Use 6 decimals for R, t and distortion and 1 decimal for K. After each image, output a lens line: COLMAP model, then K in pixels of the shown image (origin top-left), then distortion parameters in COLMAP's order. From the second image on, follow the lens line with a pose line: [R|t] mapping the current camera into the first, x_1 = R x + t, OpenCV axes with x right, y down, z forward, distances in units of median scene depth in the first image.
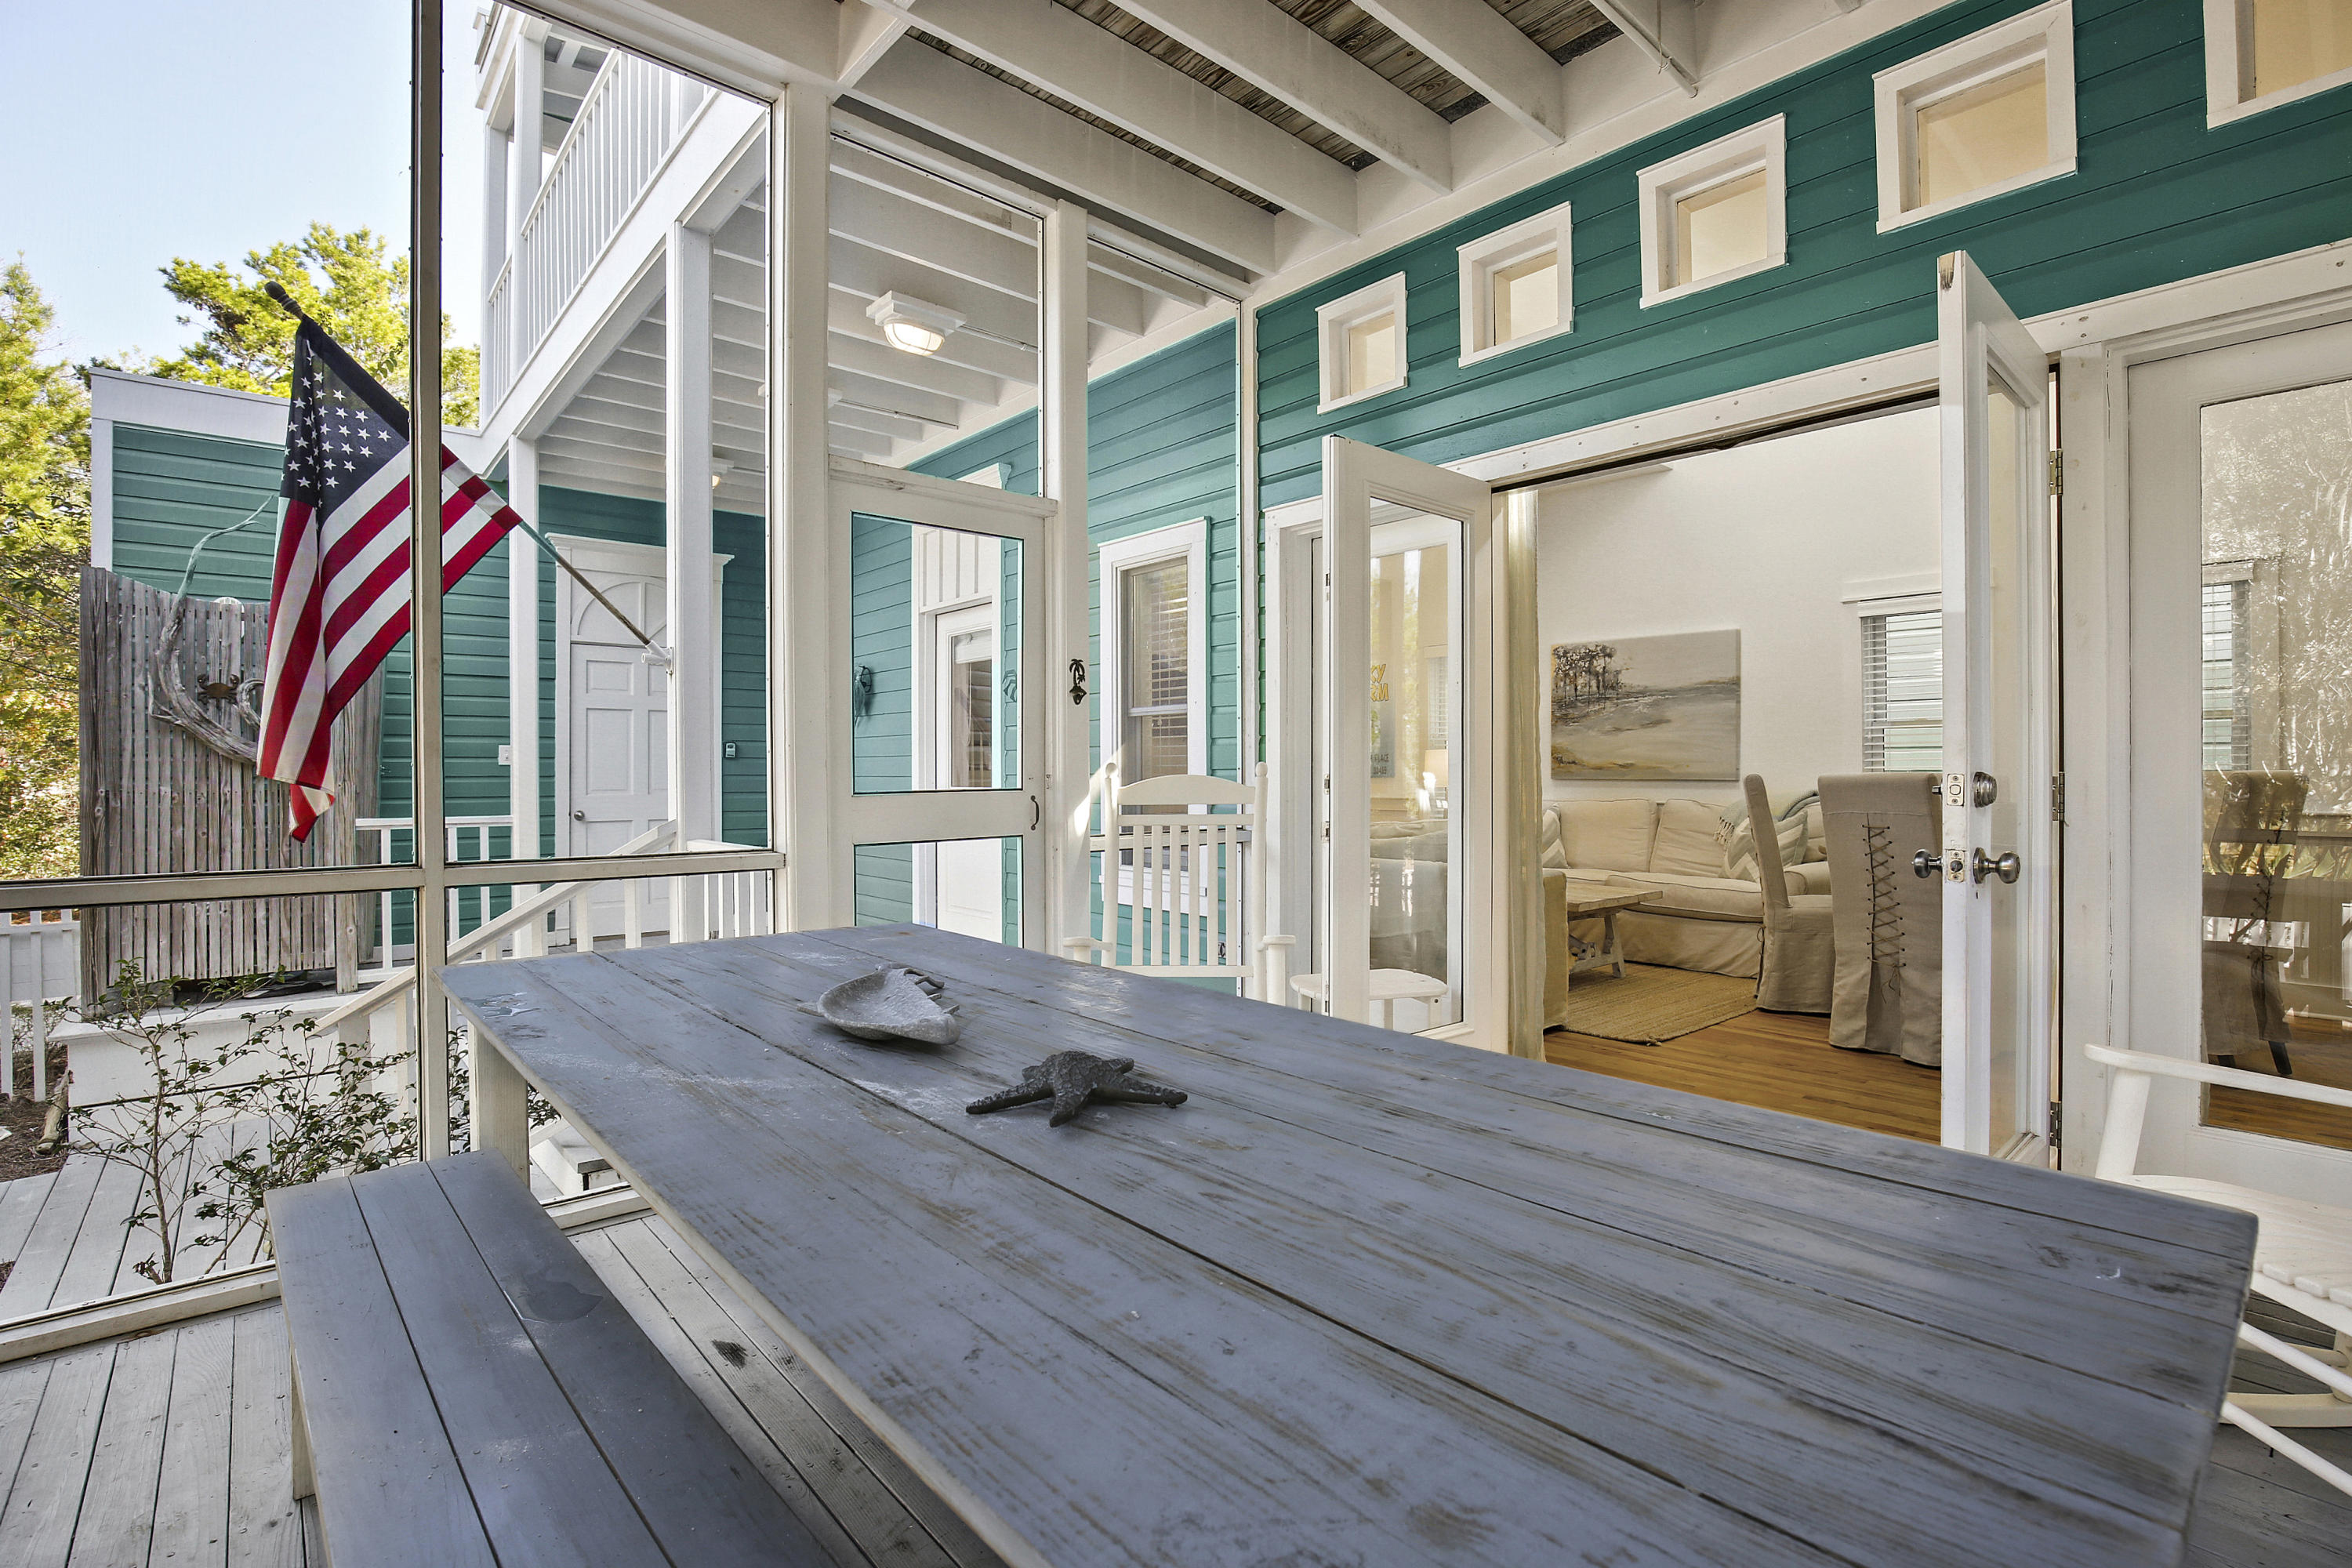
lens RADIAL K [[1078.9, 0, 1164.5], [0, 1078.9, 784.5], [0, 0, 1]] dist [-0.029854, 0.000622]
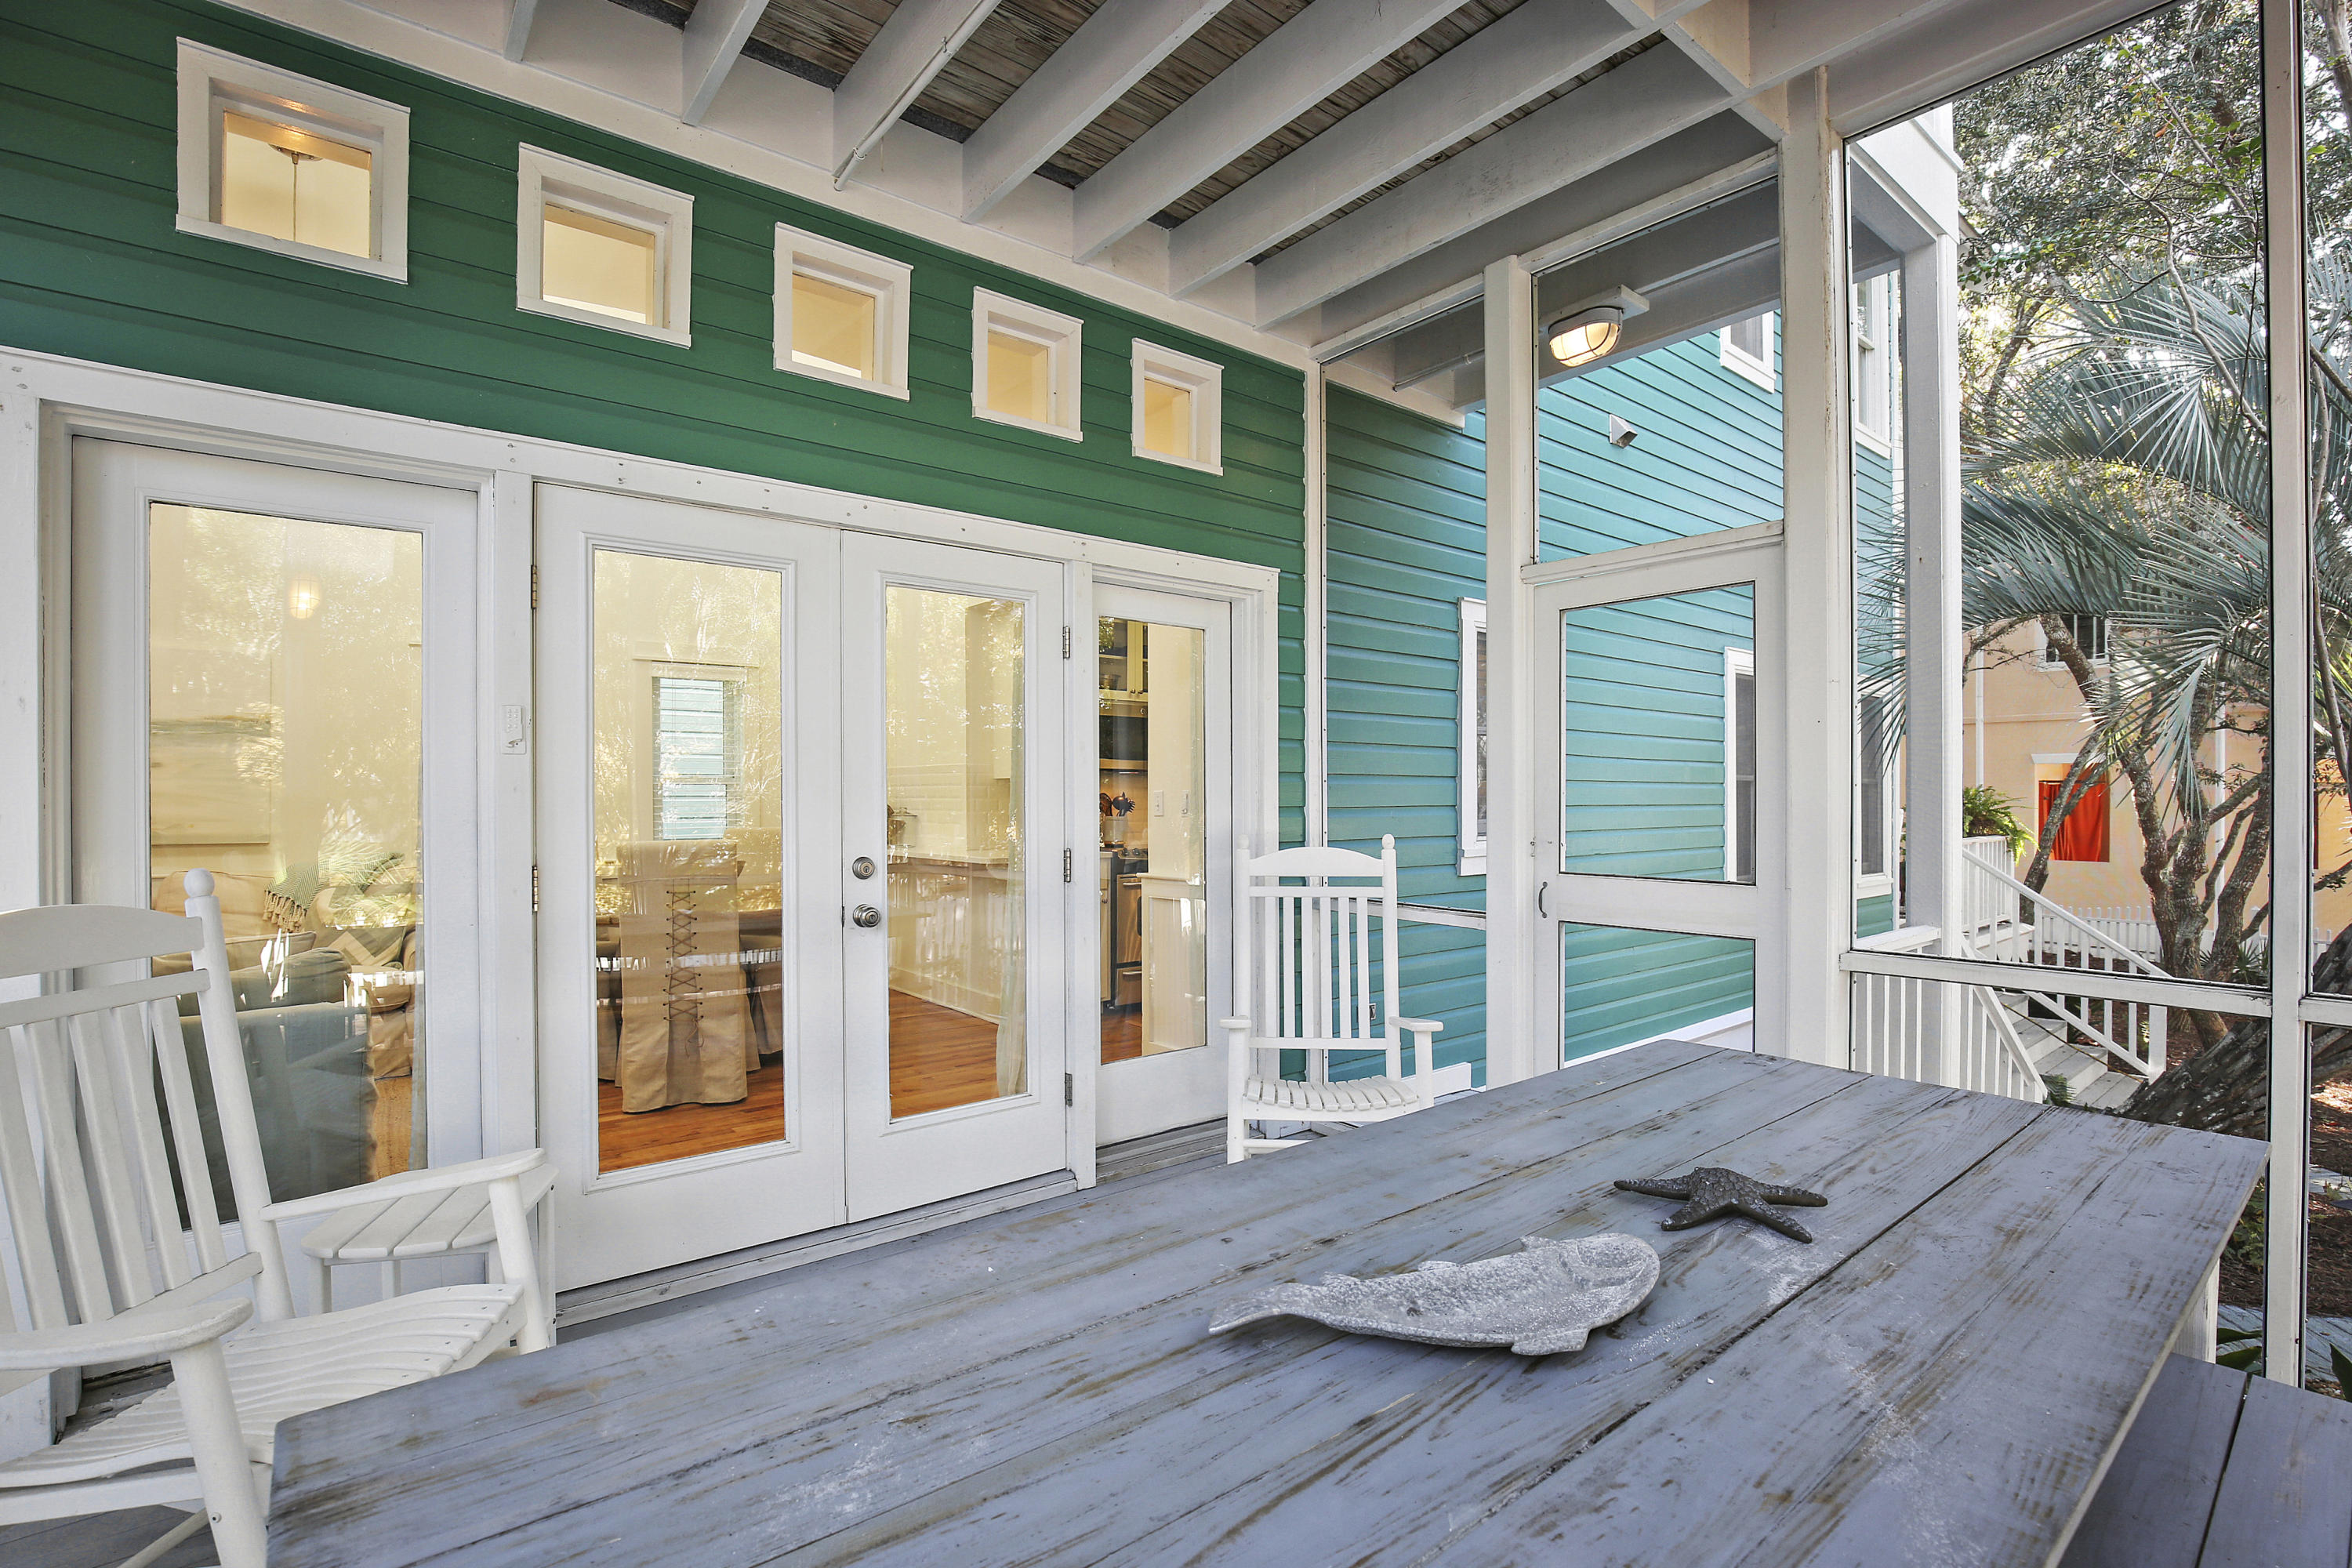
lens RADIAL K [[1078.9, 0, 1164.5], [0, 1078.9, 784.5], [0, 0, 1]] dist [-0.029854, 0.000622]
pose [[0.043055, 0.018487, 0.998902, -1.326136], [0.009096, 0.999780, -0.018896, -0.151570], [-0.999031, 0.009900, 0.042878, 1.633711]]
